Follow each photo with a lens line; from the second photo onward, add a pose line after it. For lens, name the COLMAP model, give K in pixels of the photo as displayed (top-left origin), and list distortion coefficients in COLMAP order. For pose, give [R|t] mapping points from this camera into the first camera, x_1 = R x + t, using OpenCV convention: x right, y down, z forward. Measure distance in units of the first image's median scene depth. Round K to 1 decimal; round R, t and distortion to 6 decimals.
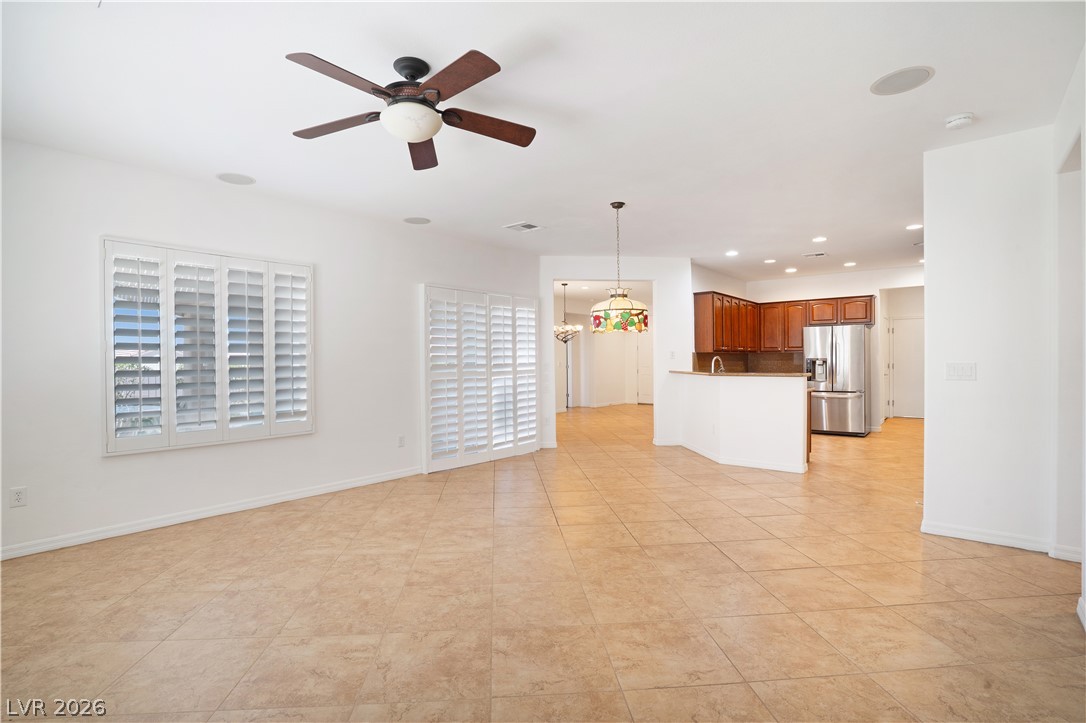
lens RADIAL K [[512.2, 0, 531.2], [0, 512.2, 360.7], [0, 0, 1]] dist [-0.071508, 0.037958]
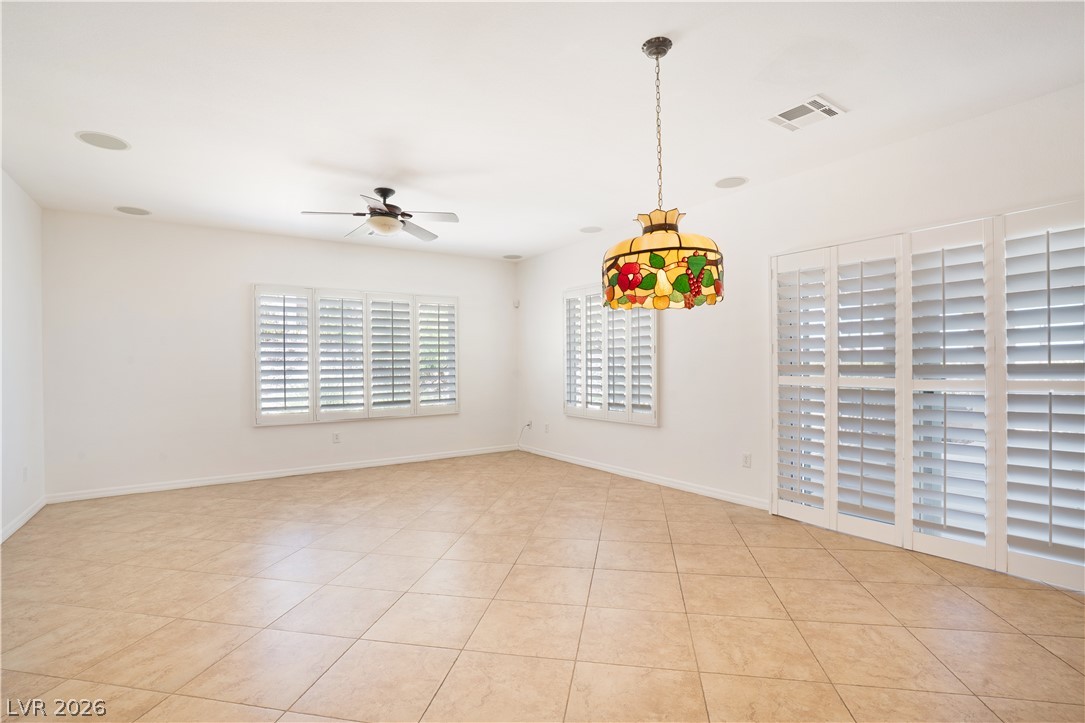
lens RADIAL K [[495.7, 0, 523.5], [0, 495.7, 363.6], [0, 0, 1]] dist [-0.041092, 0.020150]
pose [[-0.261433, 0.011061, -0.965158, 0.804753], [0.013749, 0.999876, 0.007734, -0.005053], [0.965124, -0.011248, -0.261552, 1.211099]]
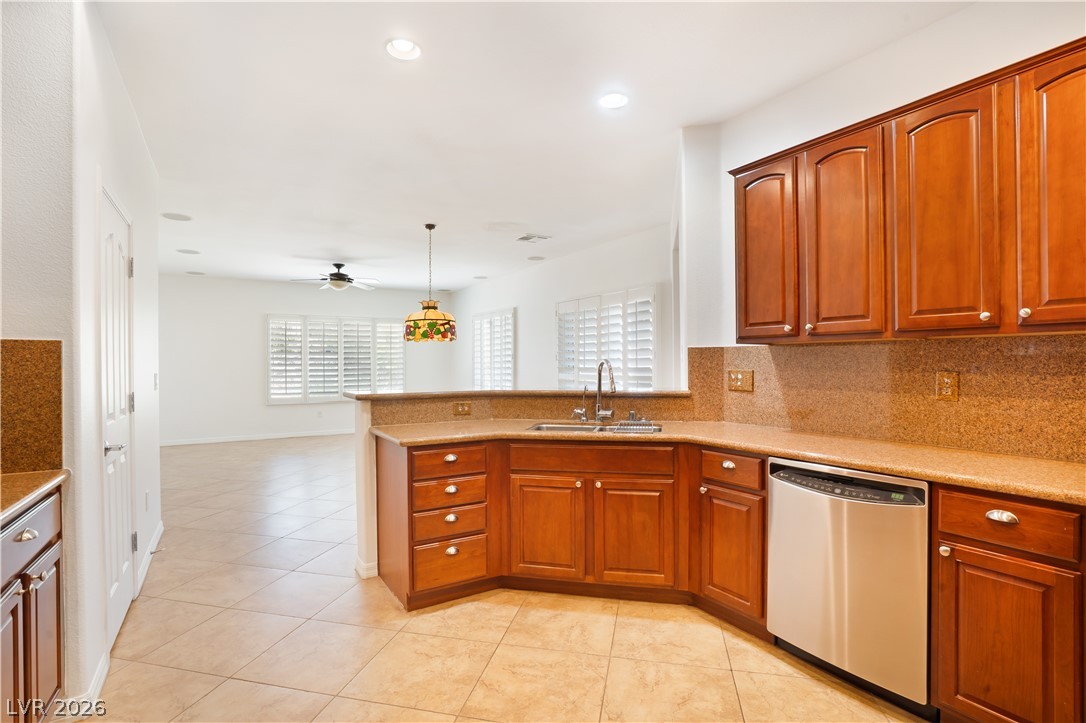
lens RADIAL K [[512.2, 0, 531.2], [0, 512.2, 360.7], [0, 0, 1]] dist [-0.071508, 0.037958]
pose [[-0.303454, 0.006817, -0.952822, 1.437234], [0.015002, 0.999885, 0.002376, -0.013902], [0.952728, -0.013573, -0.303521, 1.905867]]
